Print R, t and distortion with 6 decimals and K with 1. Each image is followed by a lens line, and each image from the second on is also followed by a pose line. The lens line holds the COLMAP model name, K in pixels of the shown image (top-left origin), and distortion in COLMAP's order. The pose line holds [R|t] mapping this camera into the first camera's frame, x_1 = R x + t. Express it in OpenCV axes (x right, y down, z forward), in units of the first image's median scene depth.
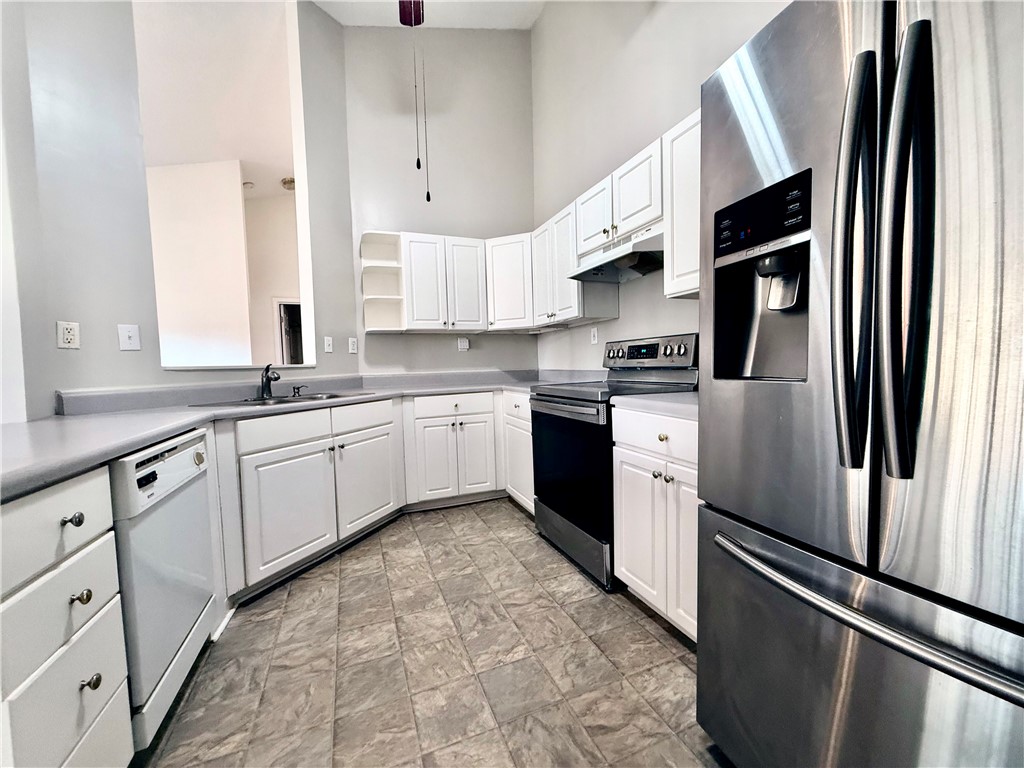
lens RADIAL K [[408.9, 0, 513.4], [0, 408.9, 384.4], [0, 0, 1]] dist [-0.002143, 0.000211]
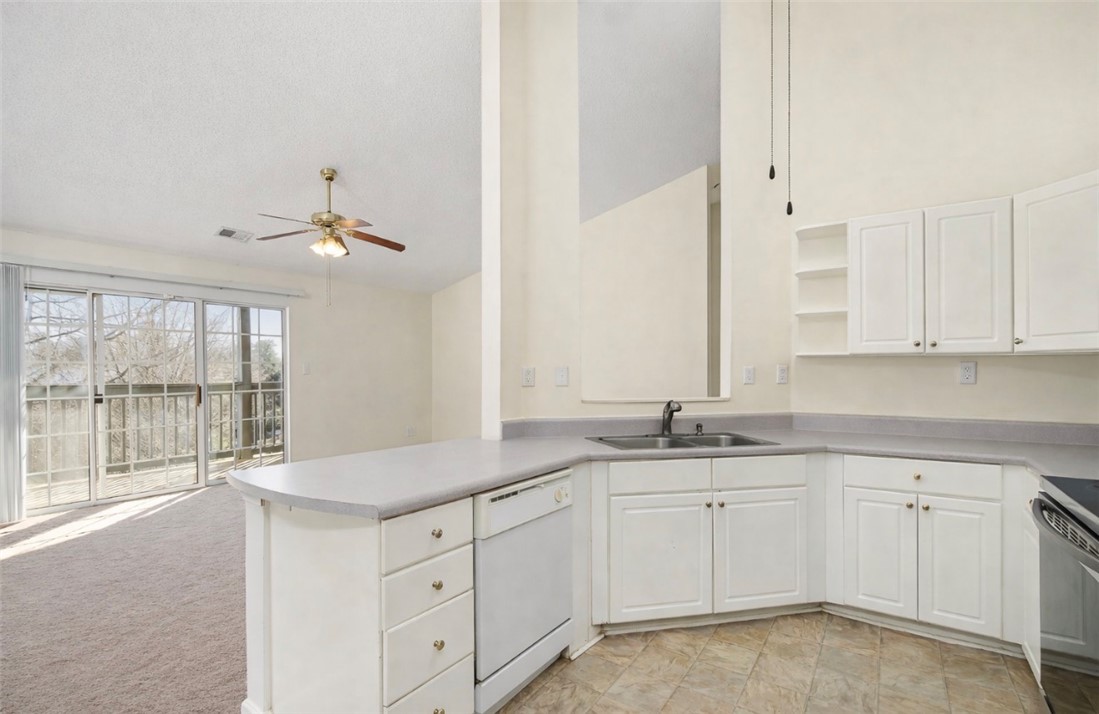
lens RADIAL K [[511.7, 0, 550.3], [0, 511.7, 368.7], [0, 0, 1]] dist [0.003502, 0.000438]
pose [[0.546908, 0.021123, -0.836926, 0.274845], [-0.049189, 0.998765, -0.006936, -0.107296], [0.835747, 0.044960, 0.547272, 0.099156]]
